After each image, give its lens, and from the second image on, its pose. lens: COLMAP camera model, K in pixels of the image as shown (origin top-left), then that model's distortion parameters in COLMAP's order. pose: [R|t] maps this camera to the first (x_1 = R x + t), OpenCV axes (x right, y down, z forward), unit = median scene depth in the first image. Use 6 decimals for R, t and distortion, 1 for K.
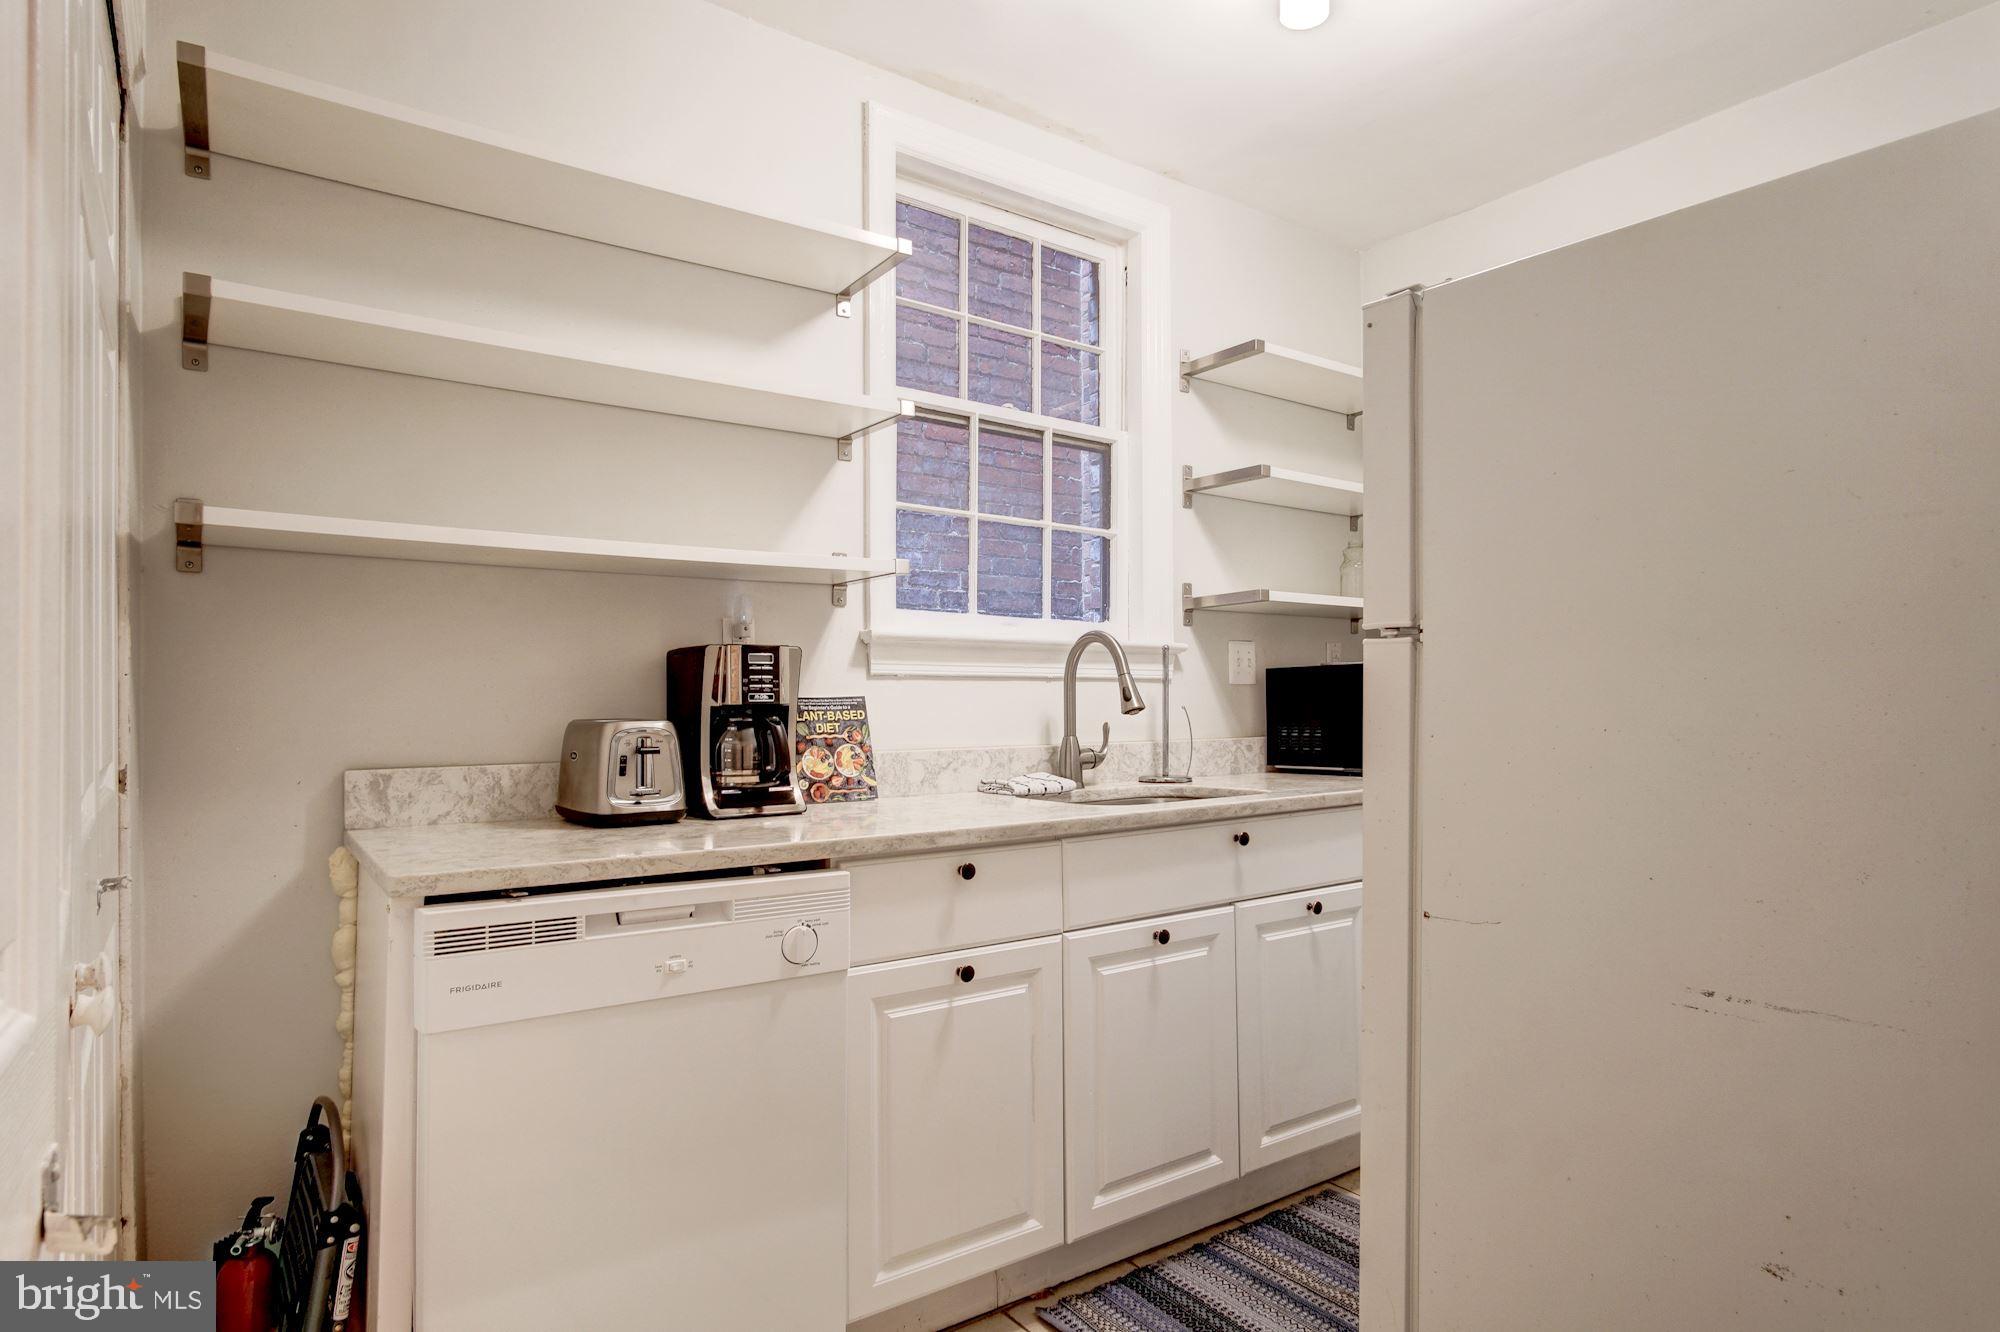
lens RADIAL K [[1089.7, 0, 1007.3], [0, 1089.7, 684.5], [0, 0, 1]] dist [-0.001268, -0.000061]
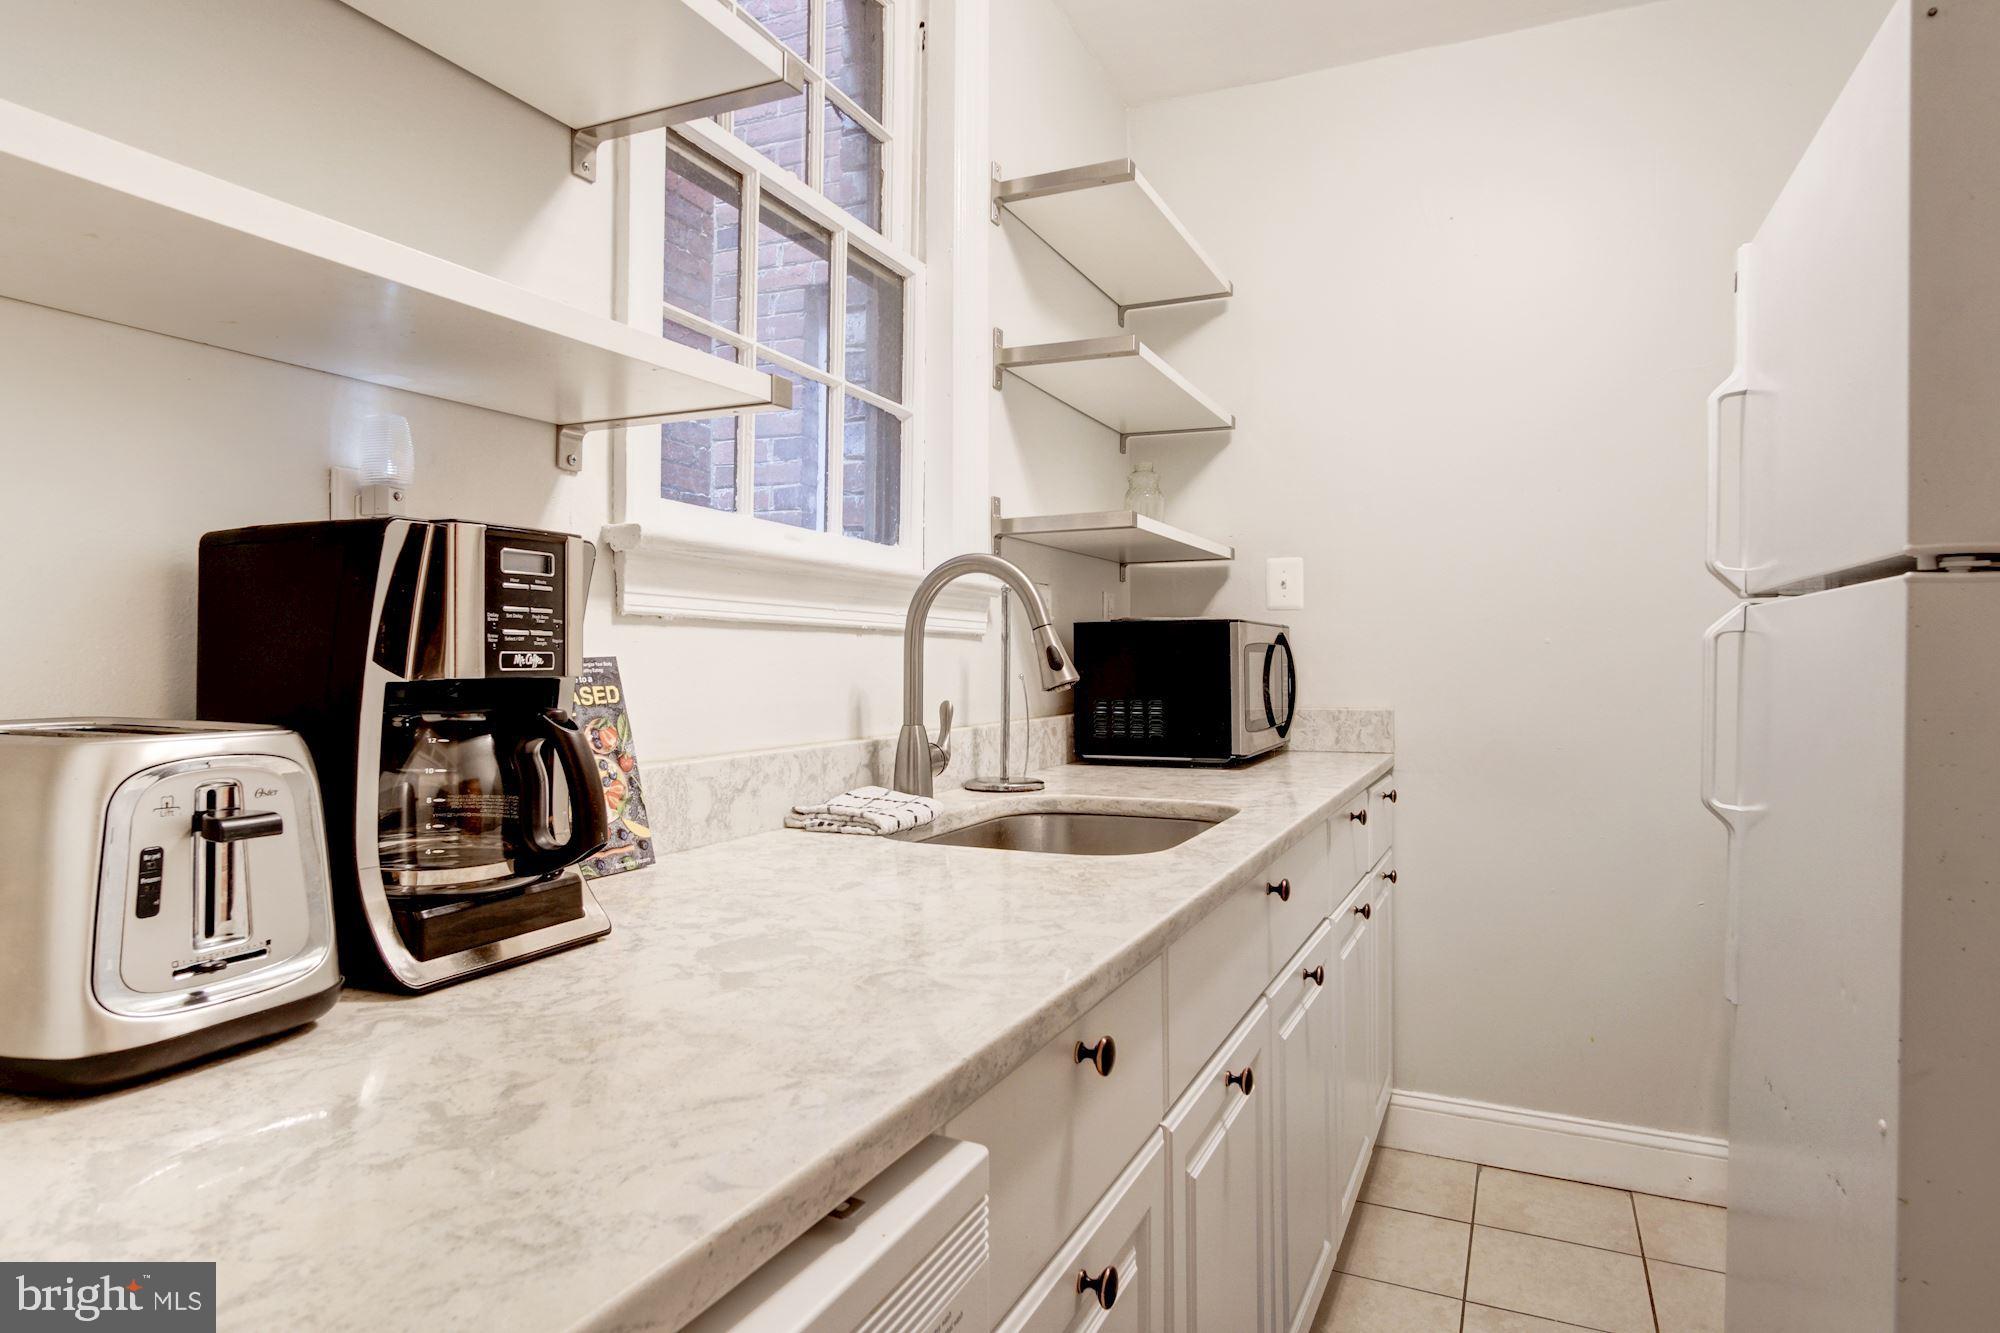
lens RADIAL K [[1127.1, 0, 1001.0], [0, 1127.1, 645.2], [0, 0, 1]] dist [-0.008551, 0.004725]
pose [[0.870645, 0.017350, 0.491606, -0.228982], [-0.019121, 0.999816, -0.001424, 0.002683], [-0.491540, -0.008160, 0.870817, 0.461883]]
